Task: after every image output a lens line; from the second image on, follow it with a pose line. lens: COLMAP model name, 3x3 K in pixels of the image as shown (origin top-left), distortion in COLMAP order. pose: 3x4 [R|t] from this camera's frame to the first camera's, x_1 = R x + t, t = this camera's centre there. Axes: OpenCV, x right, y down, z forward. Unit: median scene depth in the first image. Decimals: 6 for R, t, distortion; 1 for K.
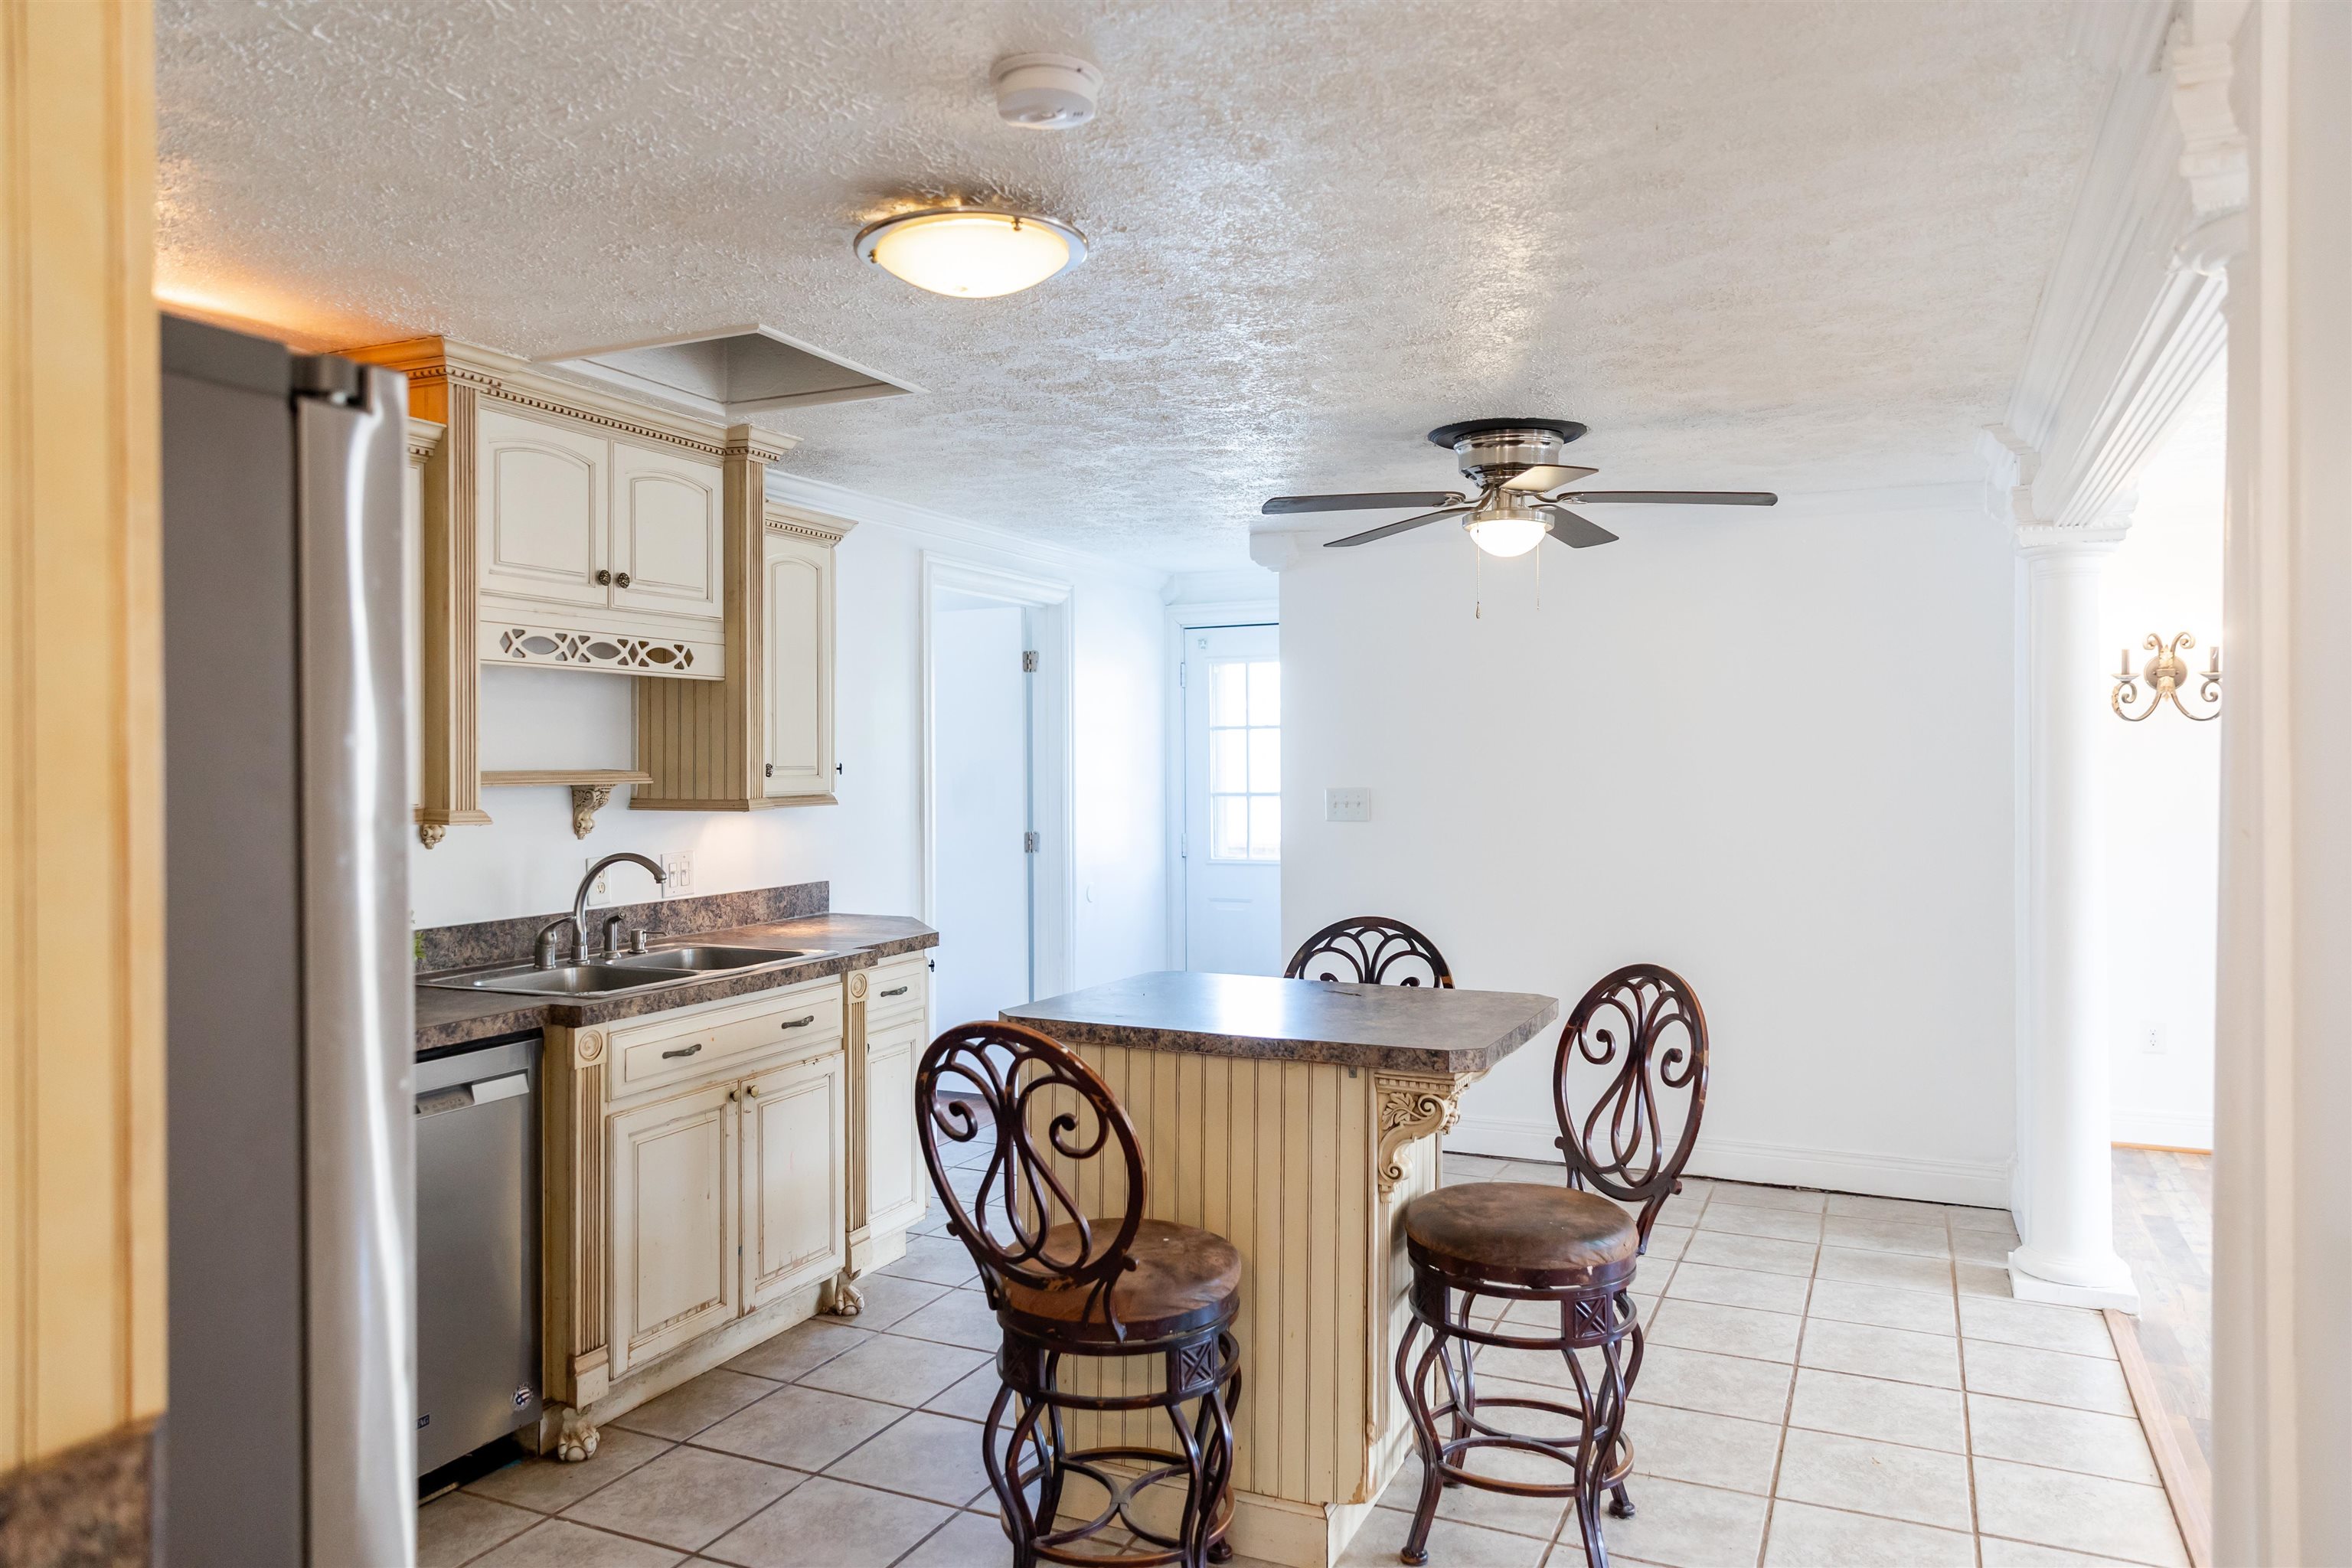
lens RADIAL K [[1568.8, 0, 1183.1], [0, 1568.8, 771.6], [0, 0, 1]] dist [0.004273, 0.003970]
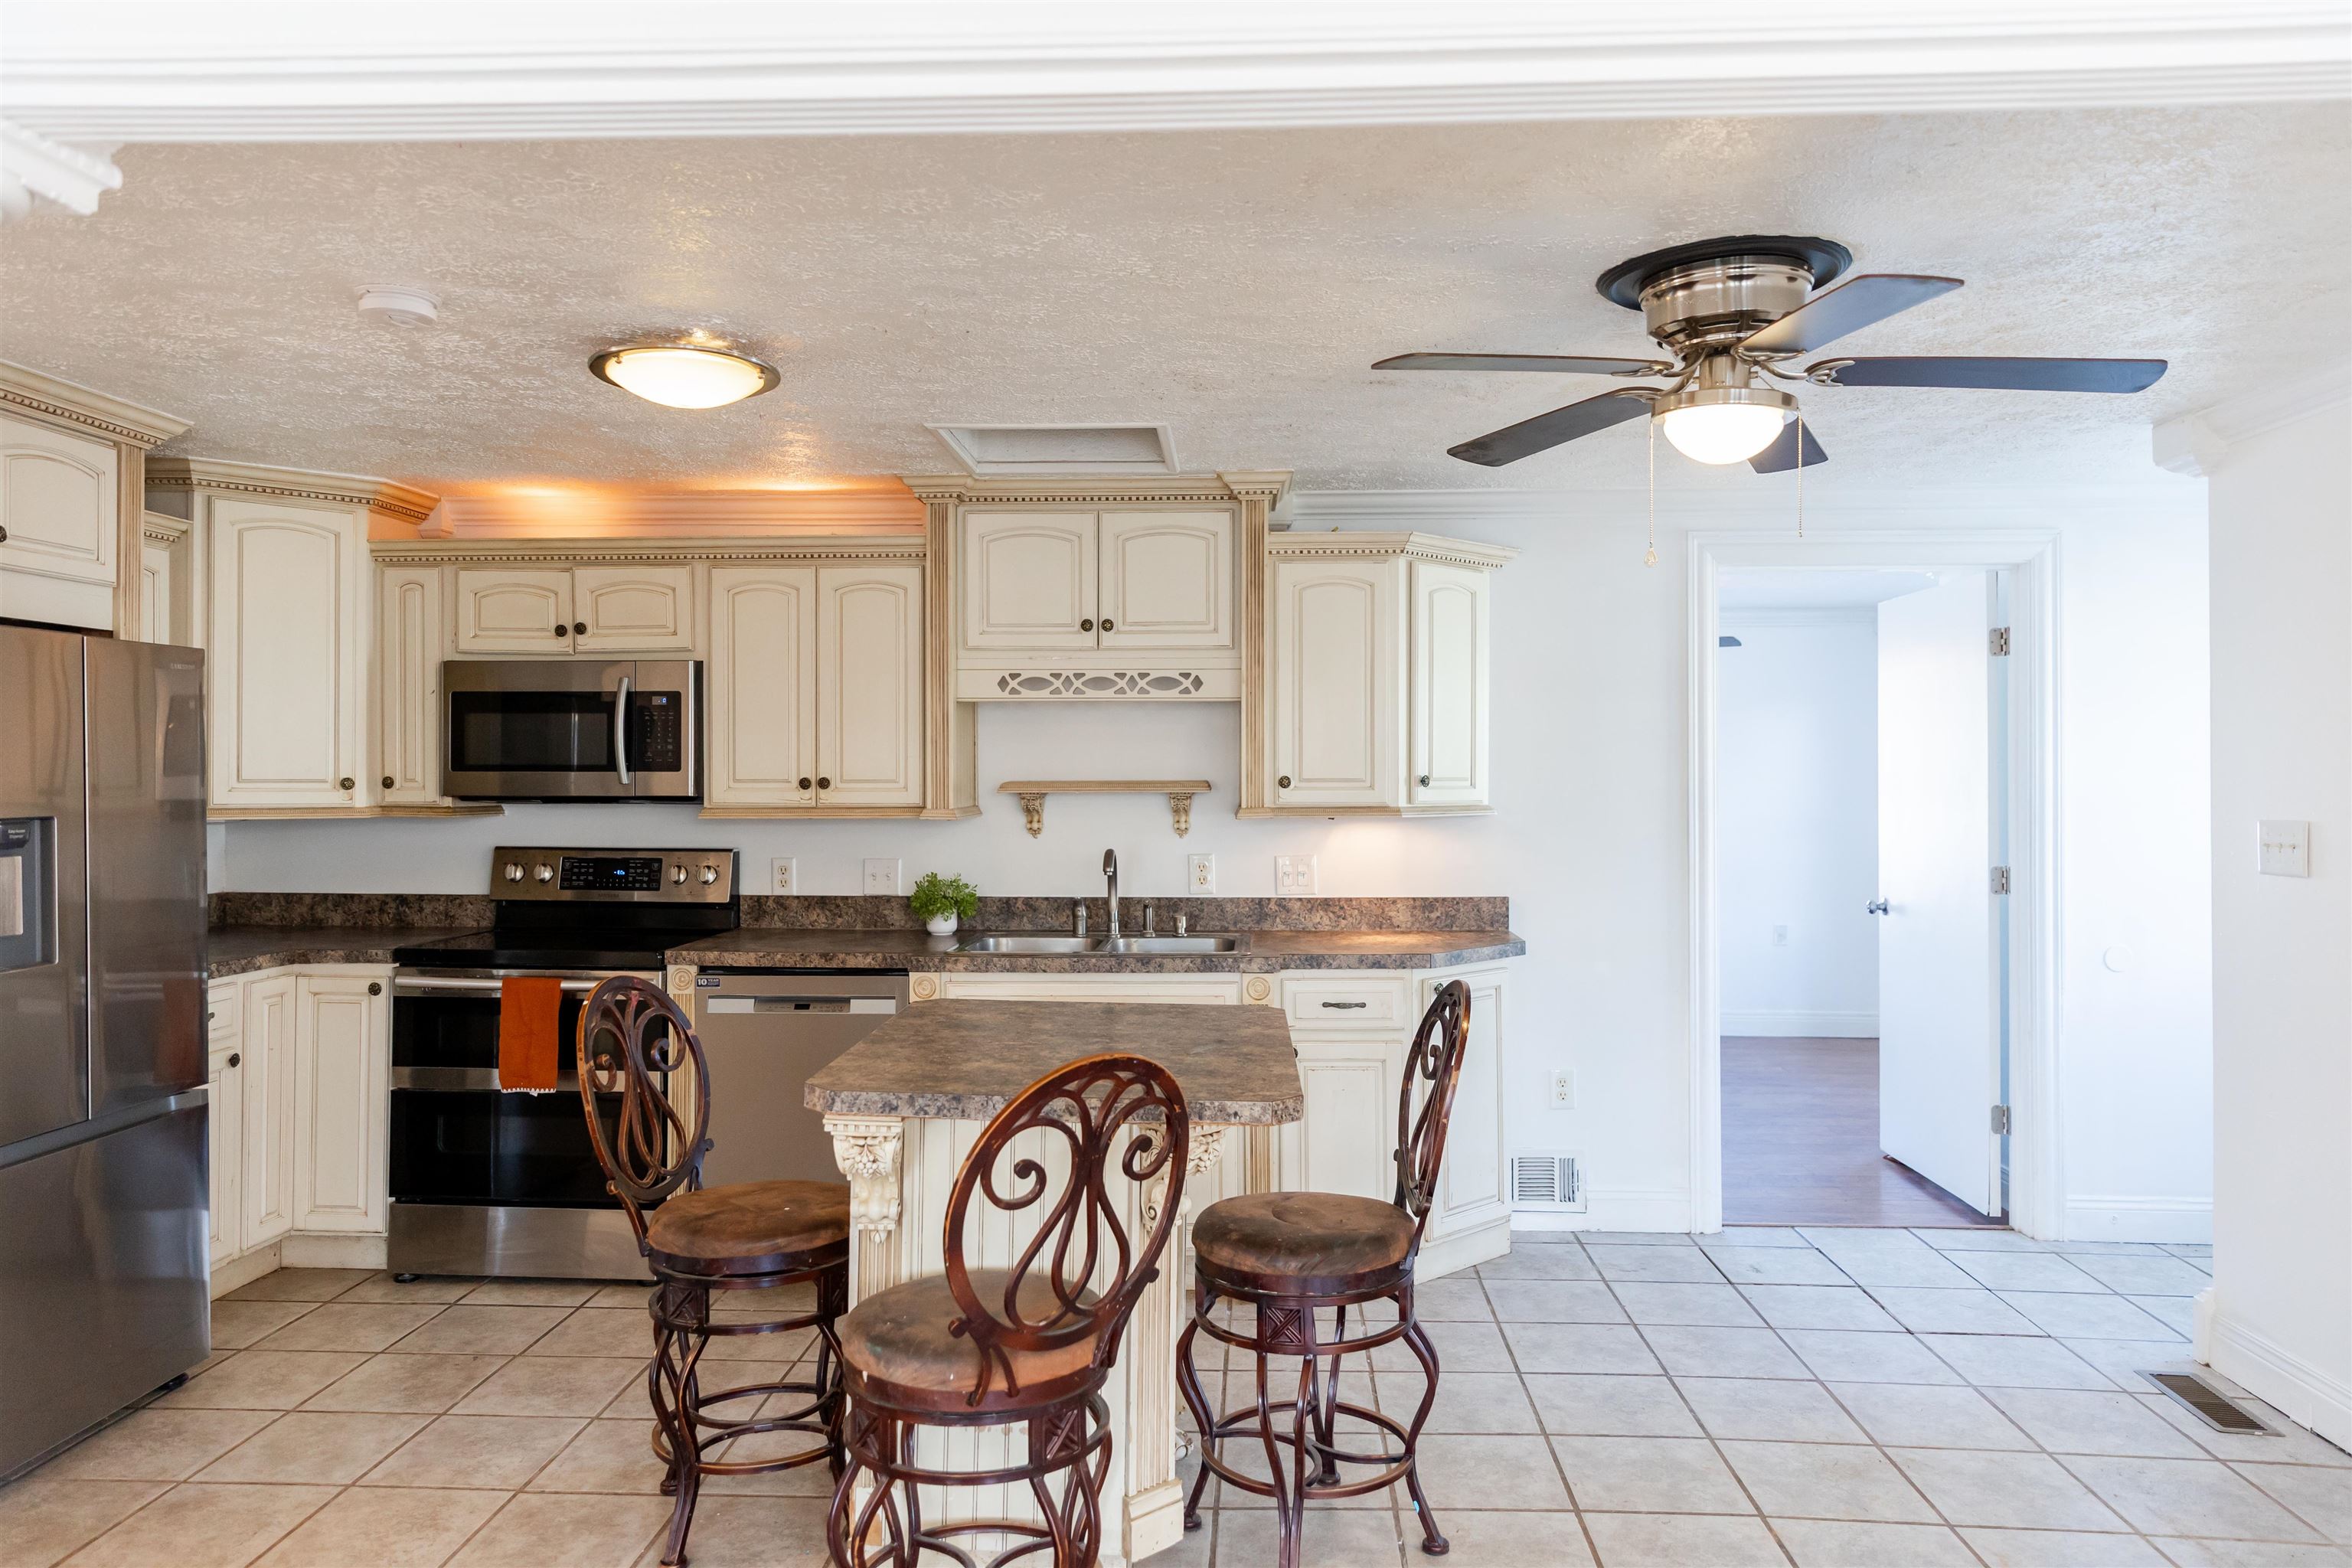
lens RADIAL K [[1568.8, 0, 1174.8], [0, 1568.8, 778.6], [0, 0, 1]] dist [0.004273, 0.003970]
pose [[0.355610, 0.005725, -0.934617, 0.744501], [-0.006403, 0.999973, 0.003689, -0.006960], [0.934612, 0.004673, 0.355637, 0.575345]]
